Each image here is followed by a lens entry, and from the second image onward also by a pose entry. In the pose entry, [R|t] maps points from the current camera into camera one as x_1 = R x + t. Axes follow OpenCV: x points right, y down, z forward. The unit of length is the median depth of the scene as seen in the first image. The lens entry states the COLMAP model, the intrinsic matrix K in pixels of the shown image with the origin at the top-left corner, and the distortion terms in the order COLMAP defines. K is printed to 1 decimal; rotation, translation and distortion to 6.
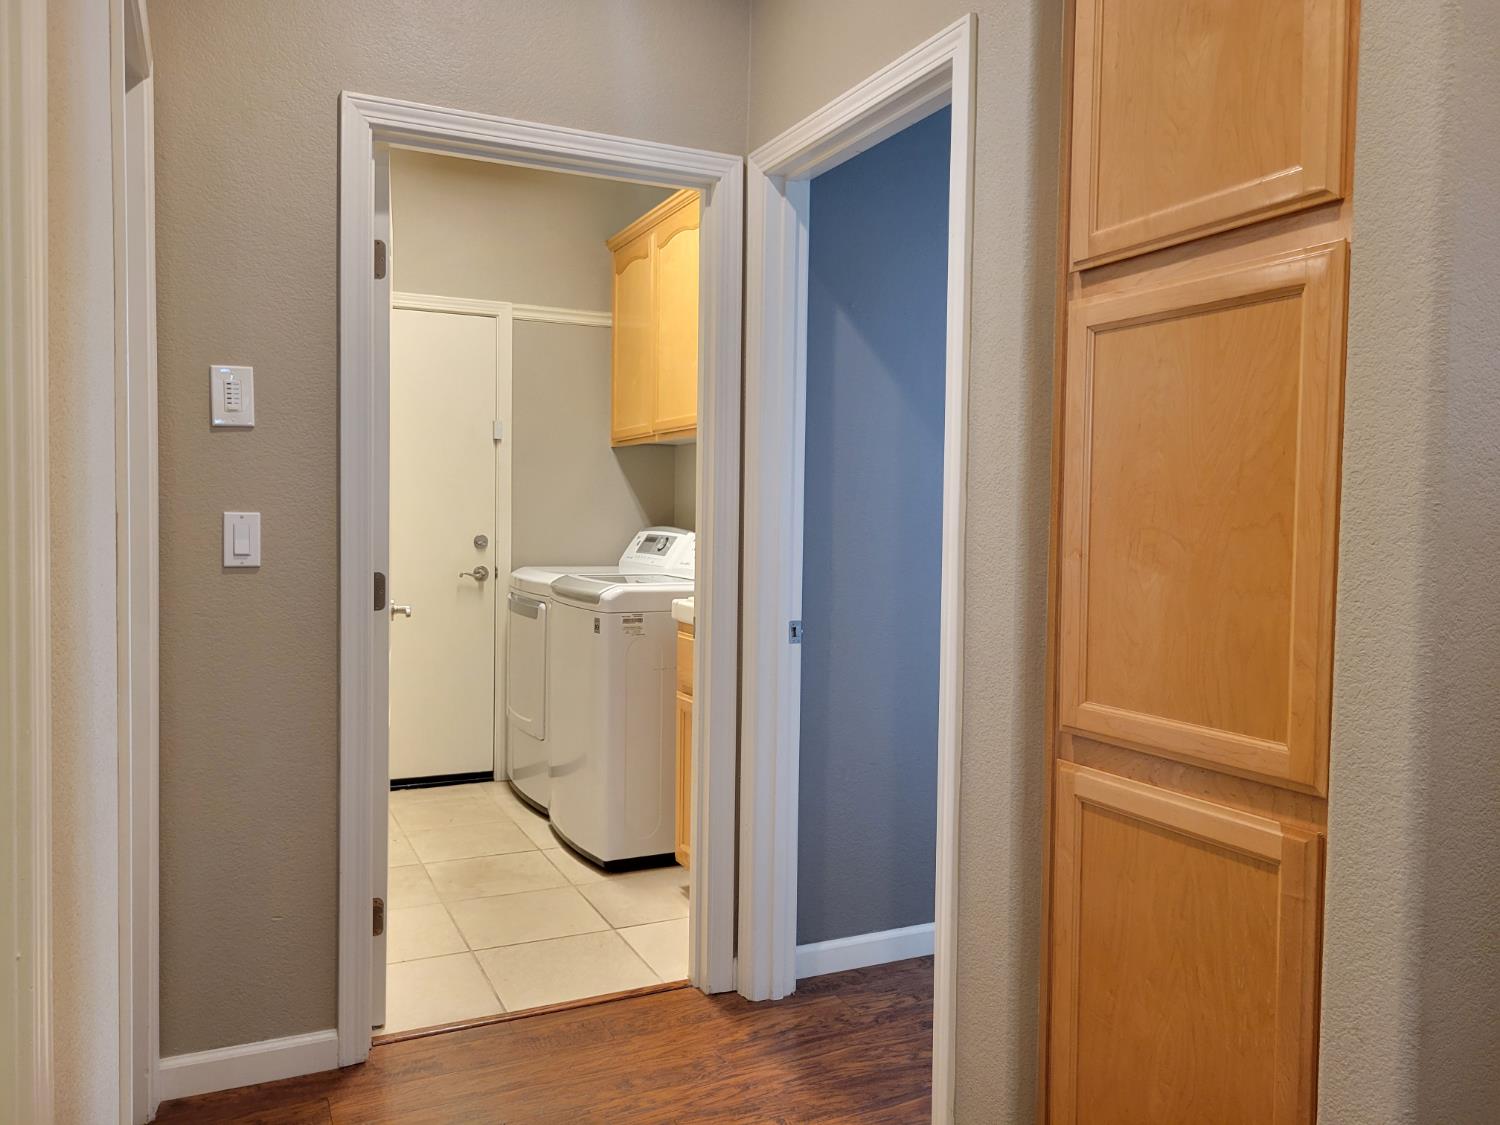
lens RADIAL K [[1125.8, 0, 741.5], [0, 1125.8, 558.2], [0, 0, 1]] dist [0.032518, -0.018638]
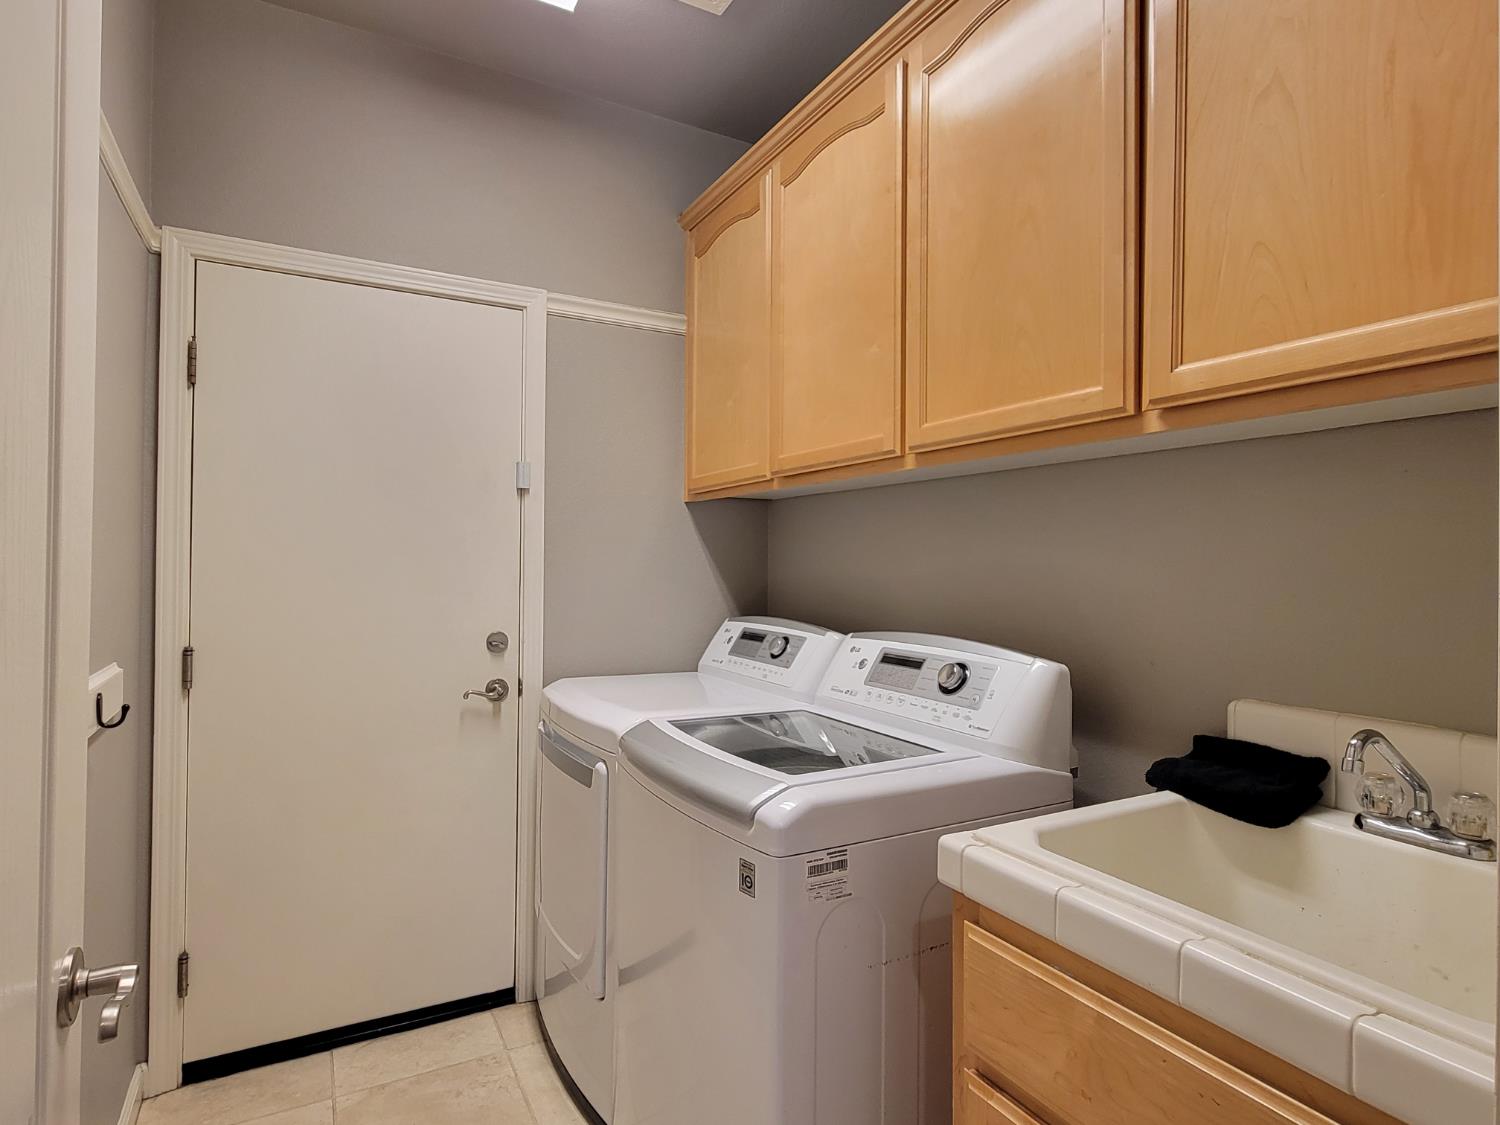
lens RADIAL K [[807.9, 0, 744.0], [0, 807.9, 560.4], [0, 0, 1]] dist [0.001429, 0.001049]
pose [[0.998412, -0.004508, 0.056153, -0.194185], [0.007155, 0.998868, -0.047036, -0.068072], [-0.055878, 0.047363, 0.997314, 0.888727]]
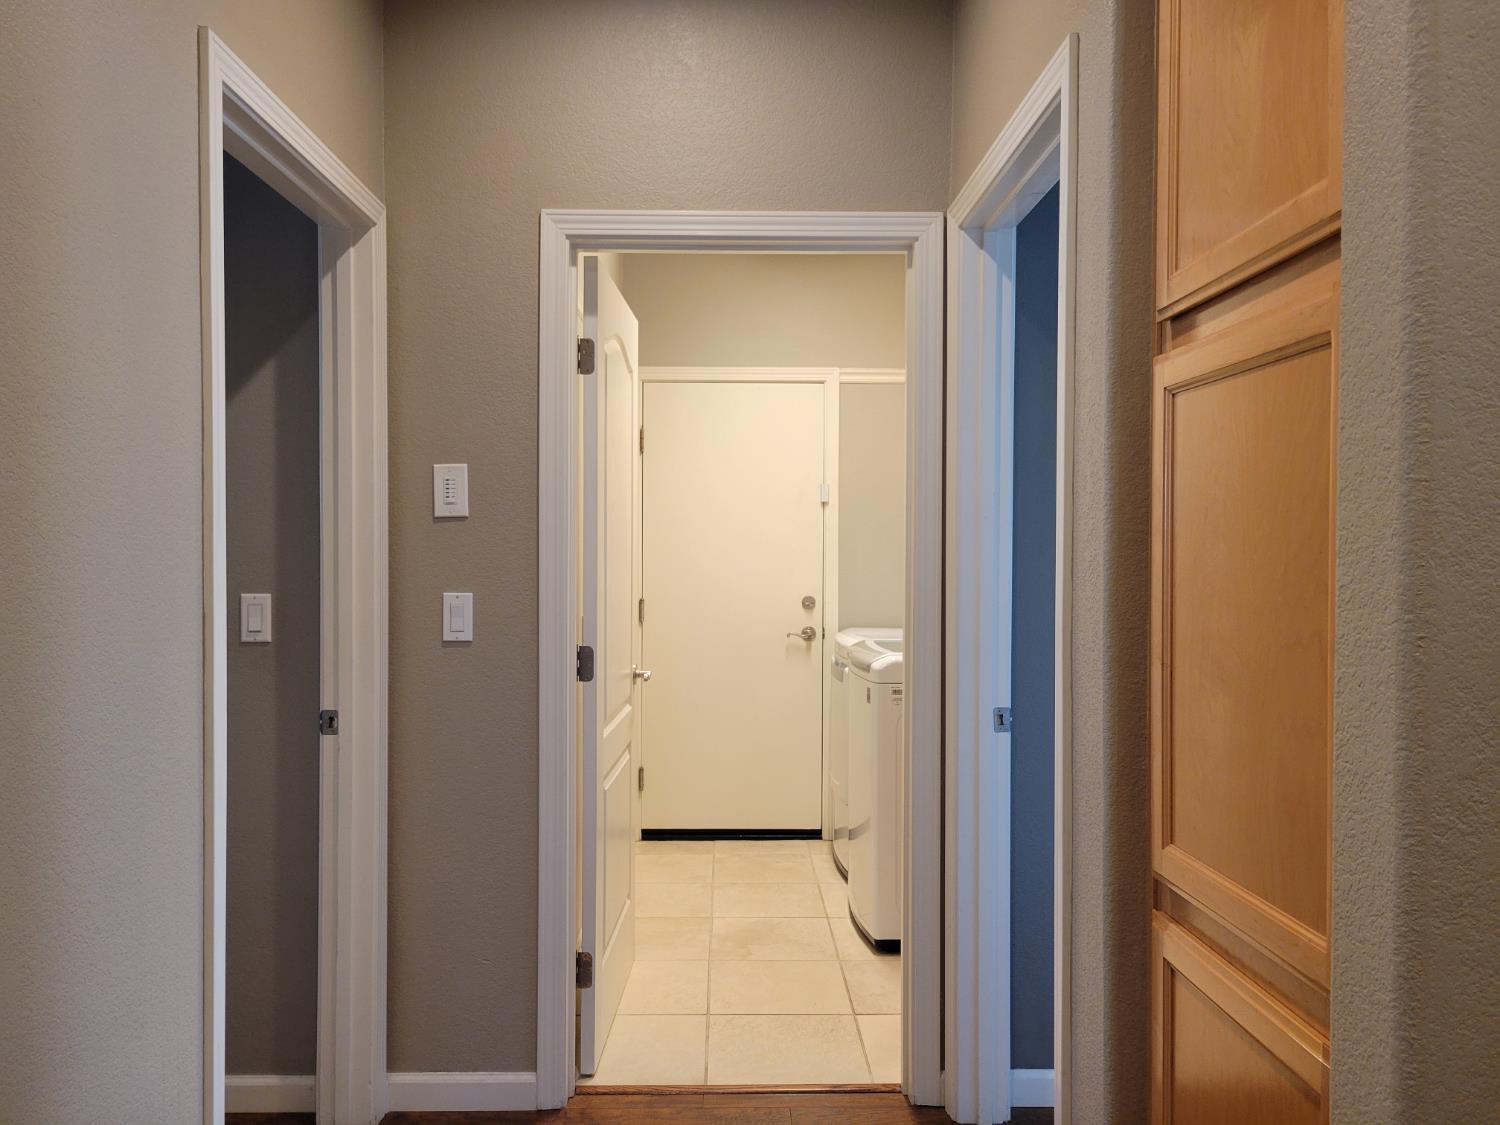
lens RADIAL K [[1125.8, 0, 742.0], [0, 1125.8, 566.8], [0, 0, 1]] dist [0.032518, -0.018638]
pose [[0.911354, -0.004923, -0.411595, 0.231634], [-0.007413, 0.999570, -0.028370, -0.030660], [0.411558, 0.028906, 0.910925, 0.077801]]
